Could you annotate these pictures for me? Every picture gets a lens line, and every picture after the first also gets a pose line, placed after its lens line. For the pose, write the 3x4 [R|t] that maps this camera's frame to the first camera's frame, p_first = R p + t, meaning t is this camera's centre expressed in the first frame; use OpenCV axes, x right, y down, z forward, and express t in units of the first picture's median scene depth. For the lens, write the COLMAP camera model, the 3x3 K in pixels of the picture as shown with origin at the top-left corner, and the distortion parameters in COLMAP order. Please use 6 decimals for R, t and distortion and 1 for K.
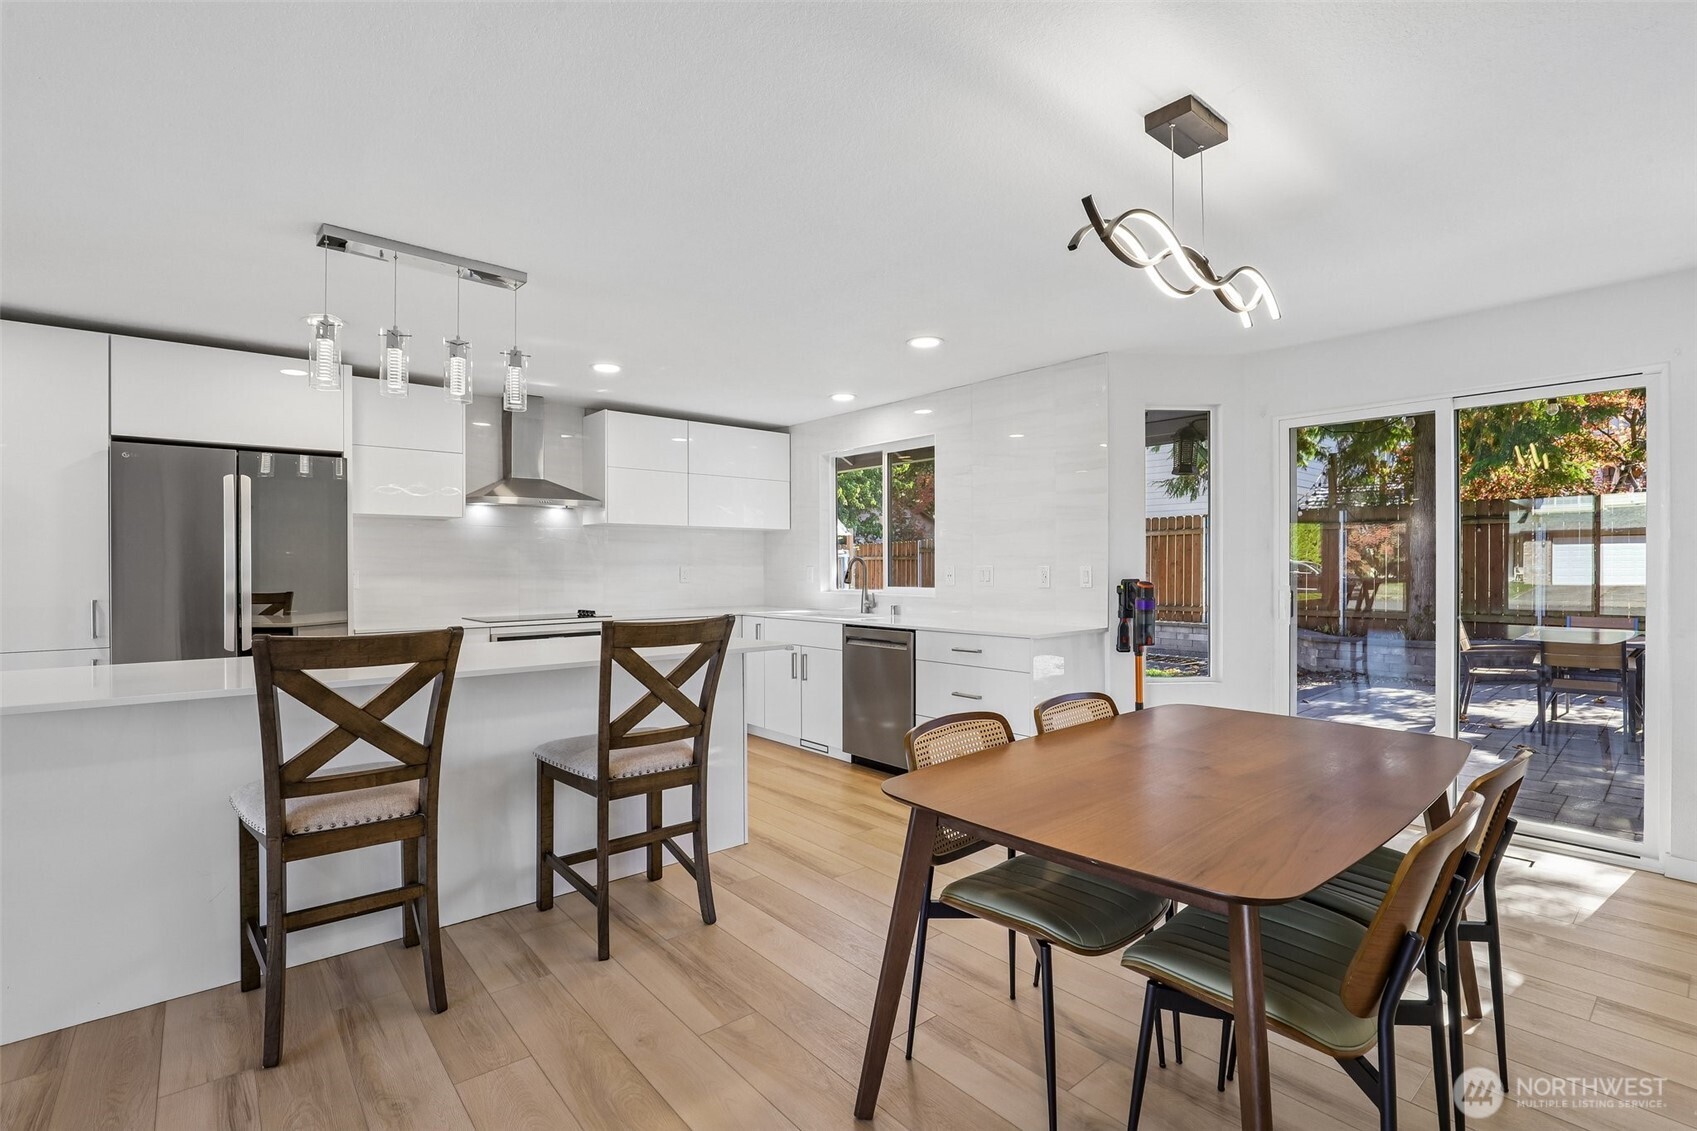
lens RADIAL K [[777.7, 0, 845.7], [0, 777.7, 567.6], [0, 0, 1]] dist [-0.035821, 0.005012]
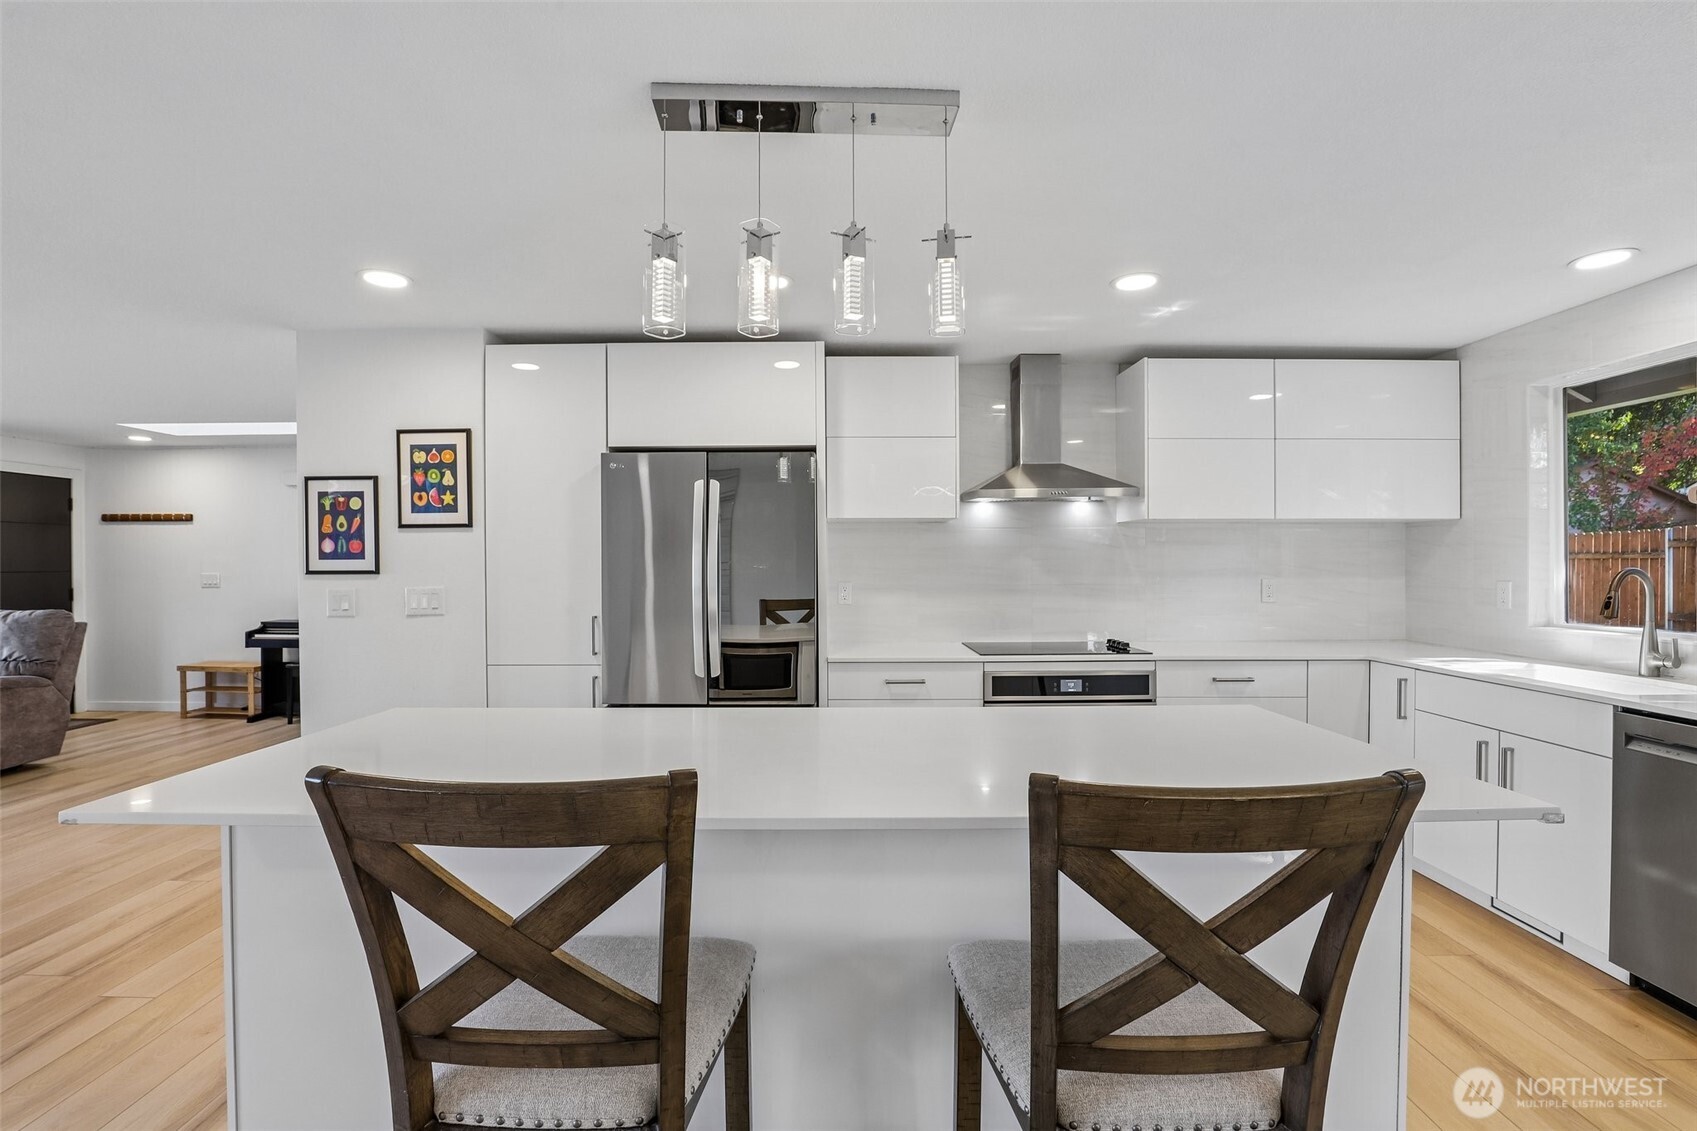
lens RADIAL K [[777.7, 0, 844.4], [0, 777.7, 567.3], [0, 0, 1]] dist [-0.035821, 0.005012]
pose [[0.758399, 0.004352, -0.651776, -0.074383], [-0.001064, 0.999985, 0.005438, -0.021464], [0.651790, -0.003431, 0.758392, 0.364130]]
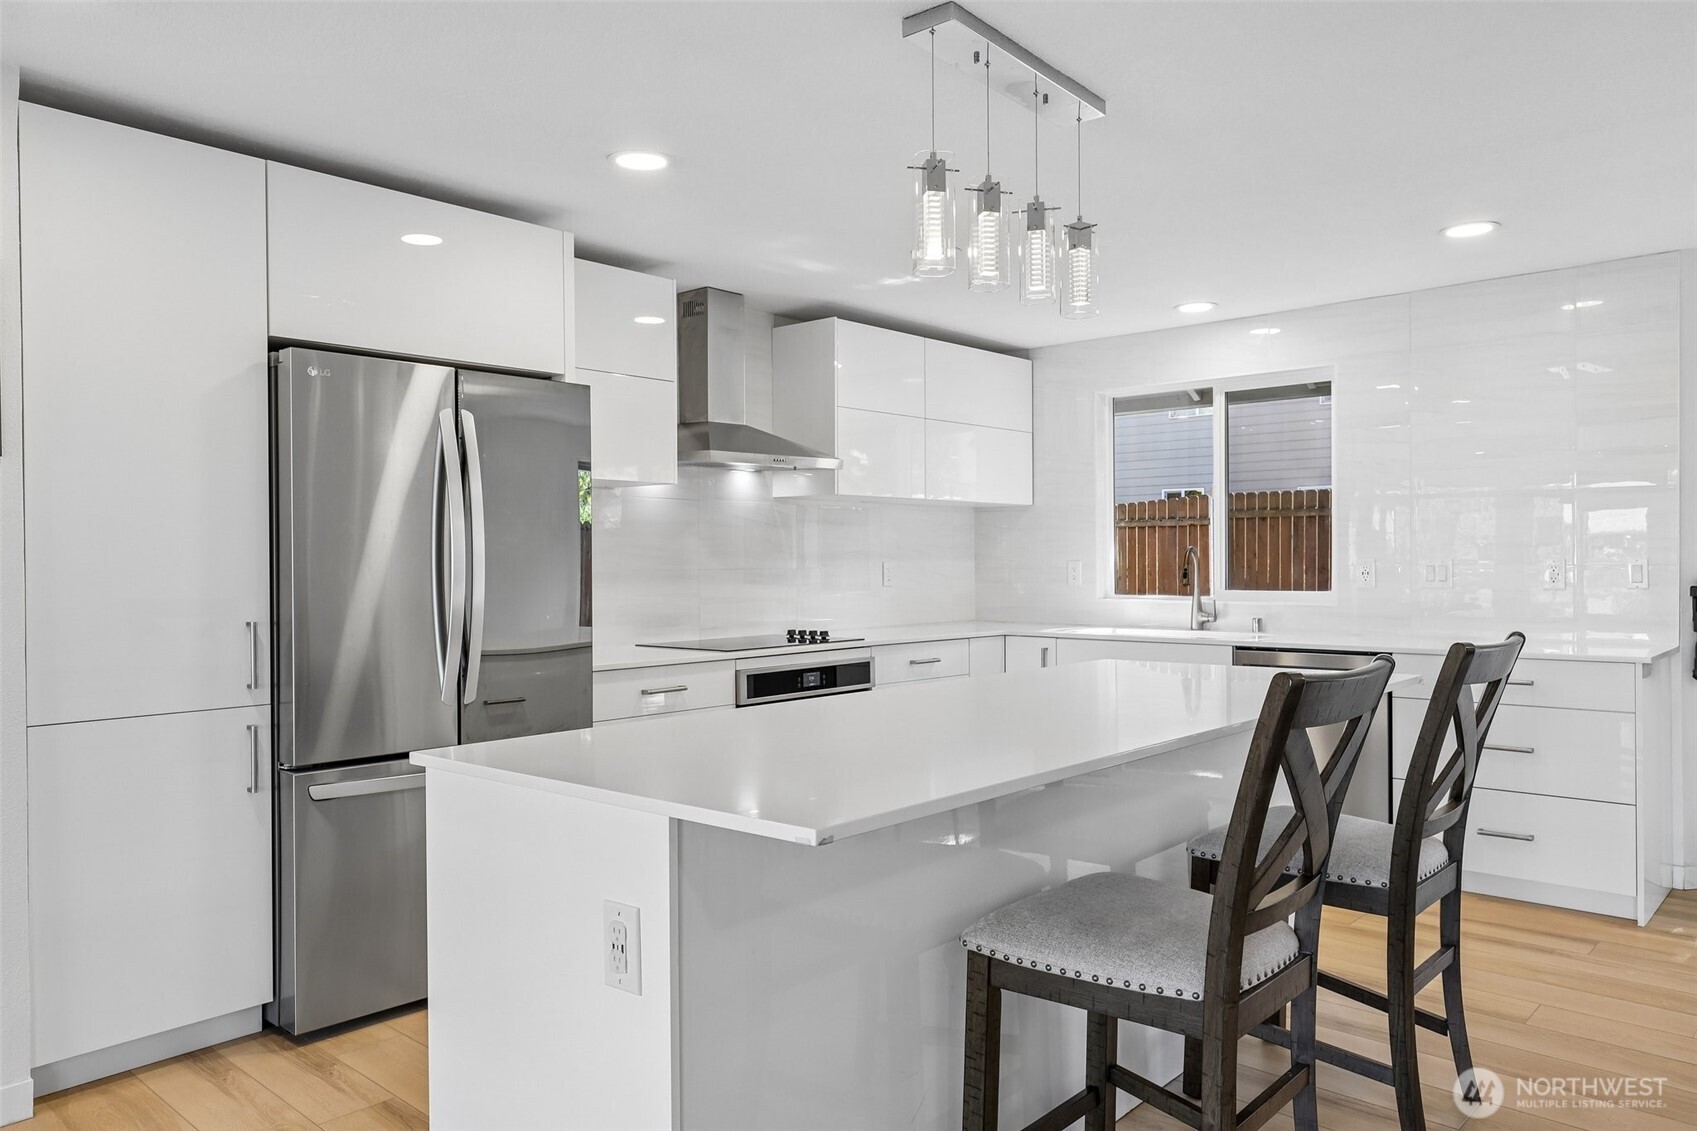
lens RADIAL K [[1174.7, 0, 841.4], [0, 1174.7, 567.4], [0, 0, 1]] dist [0.001741, 0.005363]
pose [[0.992162, -0.003656, 0.124905, -0.540047], [0.003177, 0.999987, 0.004031, -0.001113], [-0.124918, -0.003603, 0.992161, 0.042735]]
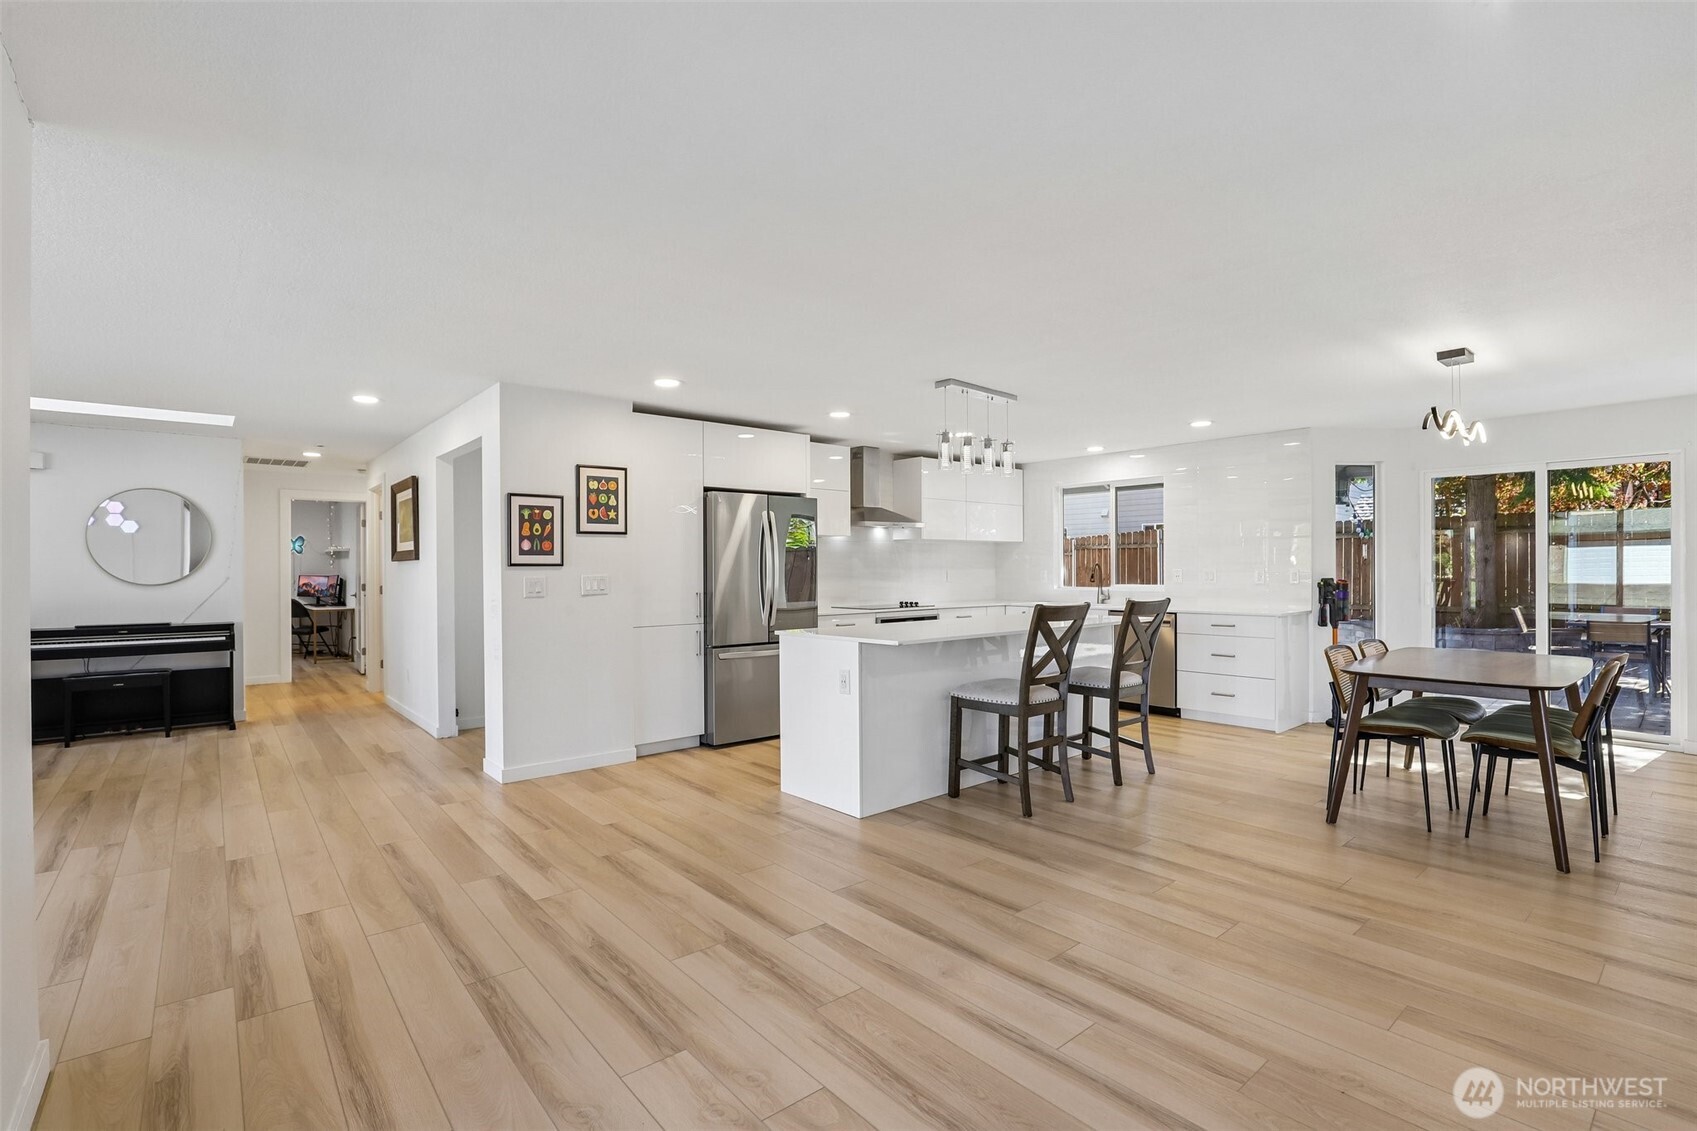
lens RADIAL K [[777.7, 0, 843.1], [0, 777.7, 568.3], [0, 0, 1]] dist [-0.035821, 0.005012]
pose [[0.999992, -0.001418, -0.003853, -0.563756], [0.001413, 0.999998, -0.001379, -0.003641], [0.003855, 0.001373, 0.999992, -0.493318]]
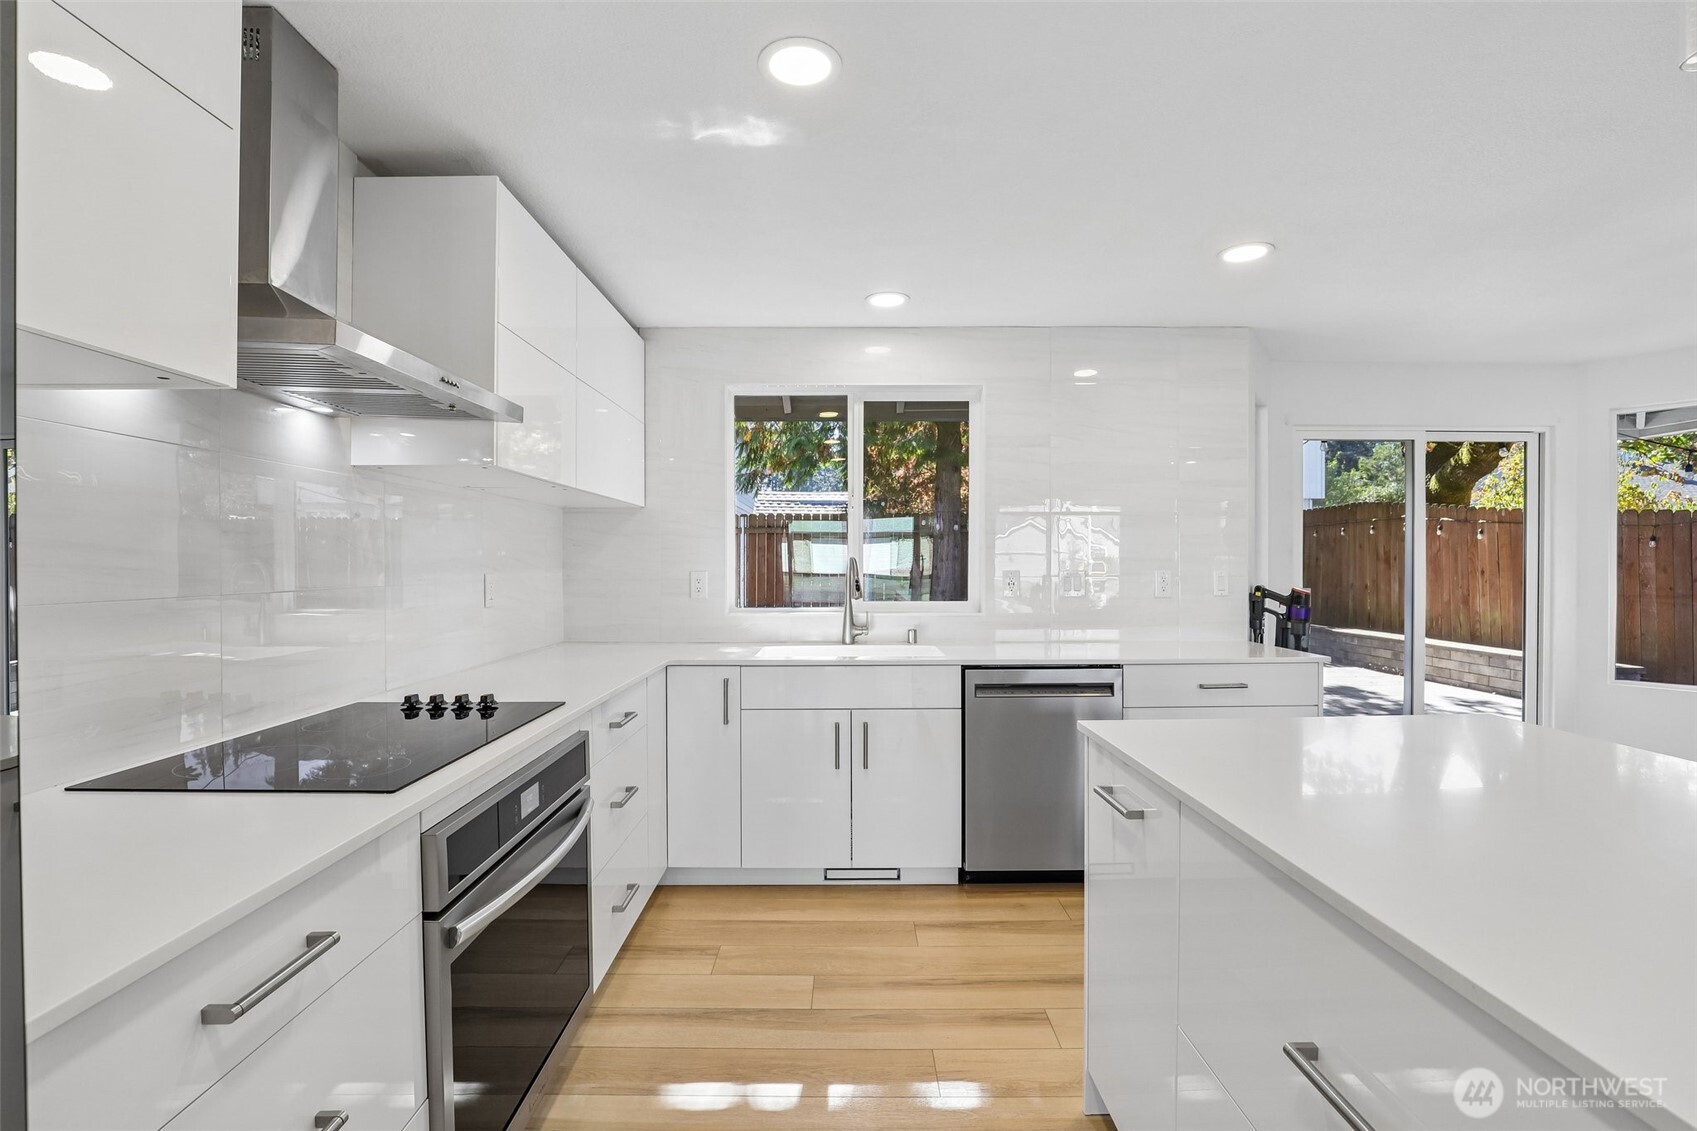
lens RADIAL K [[777.7, 0, 846.7], [0, 777.7, 567.7], [0, 0, 1]] dist [-0.035821, 0.005012]
pose [[0.646847, -0.002746, 0.762615, -0.620995], [0.001200, 0.999996, 0.002584, -0.008664], [-0.762619, -0.000756, 0.646847, 0.777795]]
